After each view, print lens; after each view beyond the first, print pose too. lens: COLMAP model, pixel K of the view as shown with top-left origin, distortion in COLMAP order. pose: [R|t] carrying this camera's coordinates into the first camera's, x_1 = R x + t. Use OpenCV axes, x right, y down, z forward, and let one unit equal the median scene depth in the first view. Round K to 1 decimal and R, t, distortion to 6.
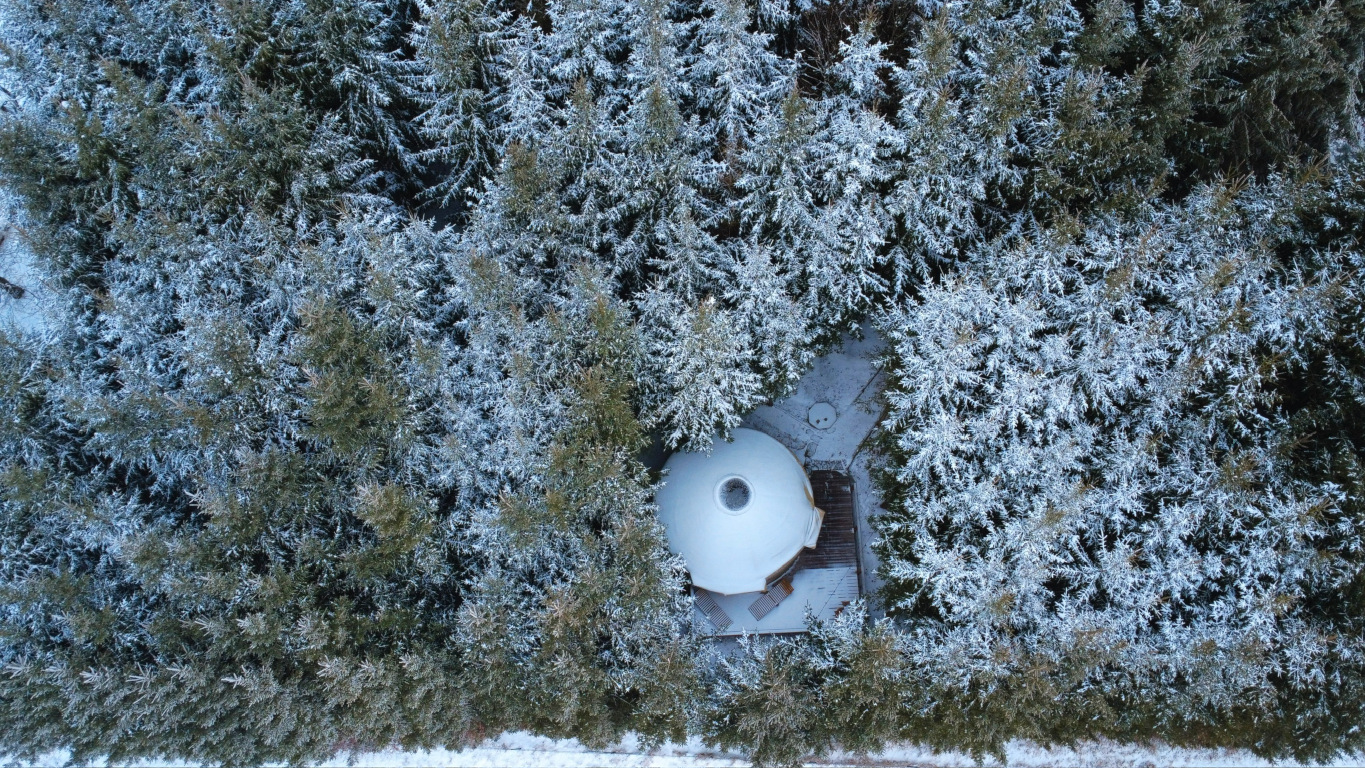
lens RADIAL K [[1064.8, 0, 679.8], [0, 1064.8, 379.6], [0, 0, 1]] dist [0.016526, 0.002632]
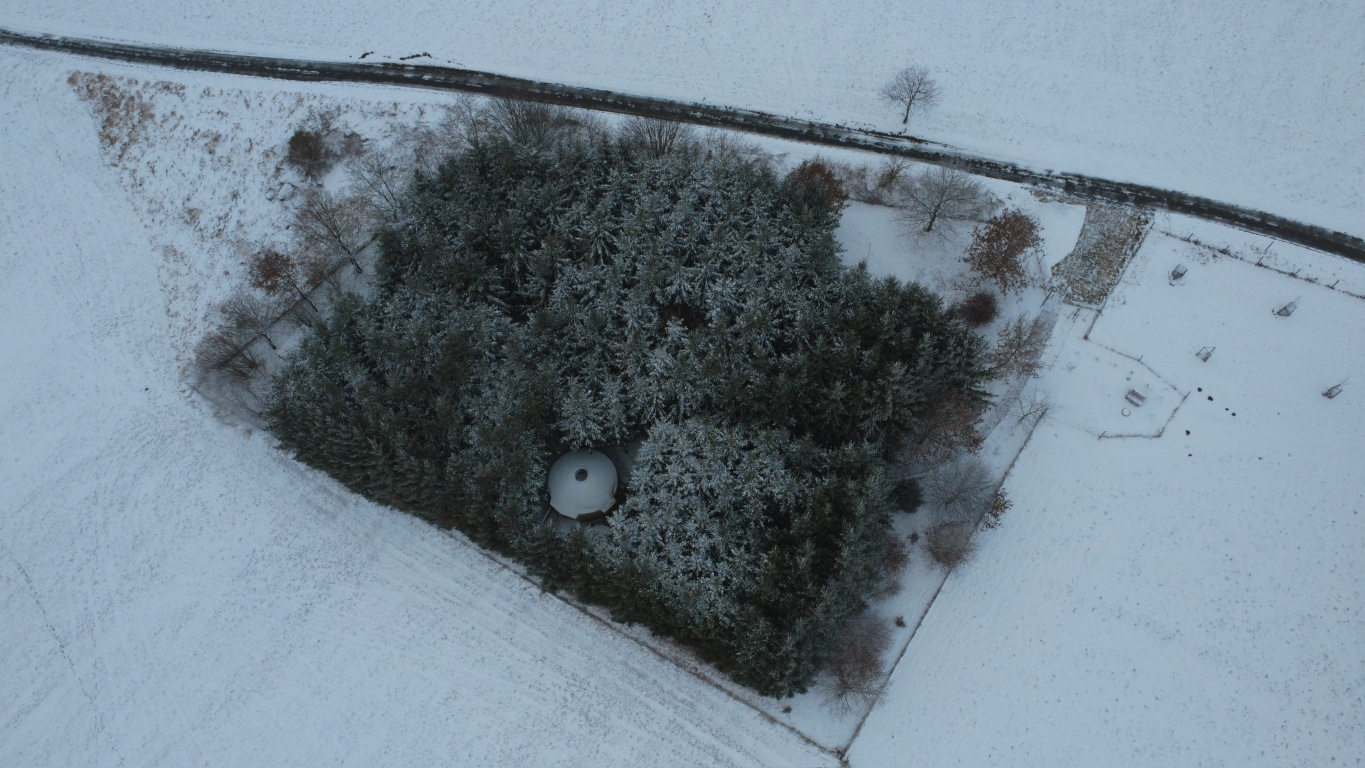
lens RADIAL K [[1064.8, 0, 681.8], [0, 1064.8, 387.9], [0, 0, 1]] dist [0.016526, 0.002632]
pose [[0.891417, 0.411539, -0.189764, 0.699734], [-0.426915, 0.903072, -0.046949, -0.055606], [0.152049, 0.122865, 0.980707, -1.456351]]
